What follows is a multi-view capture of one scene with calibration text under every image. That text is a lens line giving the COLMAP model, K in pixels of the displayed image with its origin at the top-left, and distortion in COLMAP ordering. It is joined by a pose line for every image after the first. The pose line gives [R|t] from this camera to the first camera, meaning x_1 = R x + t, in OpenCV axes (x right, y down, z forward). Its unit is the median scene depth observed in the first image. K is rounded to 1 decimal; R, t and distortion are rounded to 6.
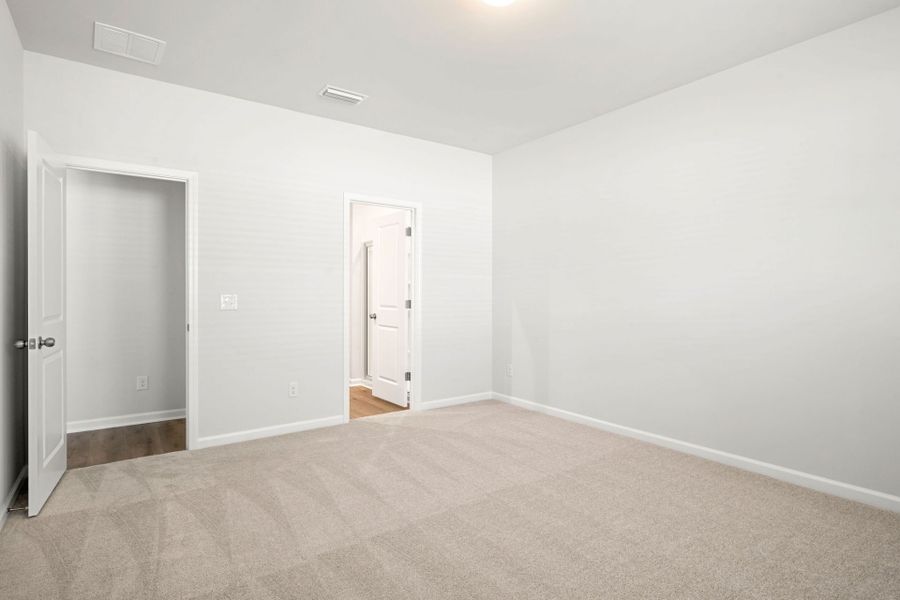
lens RADIAL K [[467.5, 0, 446.1], [0, 467.5, 298.0], [0, 0, 1]] dist [0.004090, -0.003319]
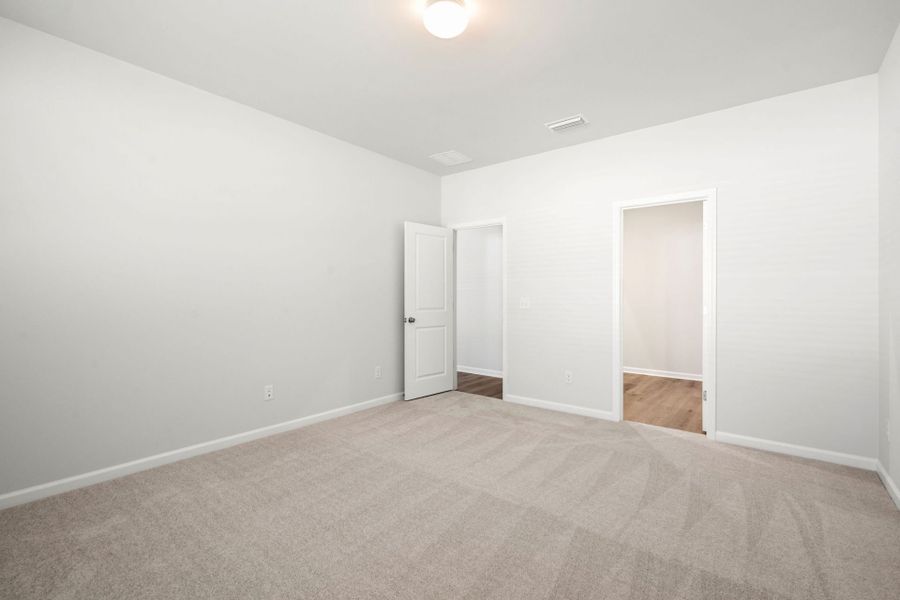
lens RADIAL K [[404.1, 0, 452.3], [0, 404.1, 296.7], [0, 0, 1]] dist [0.000651, 0.001273]
pose [[0.278992, -0.000876, -0.960293, 0.660899], [-0.013529, 0.999897, -0.004843, -0.002512], [0.960198, 0.014343, 0.278951, 0.472506]]
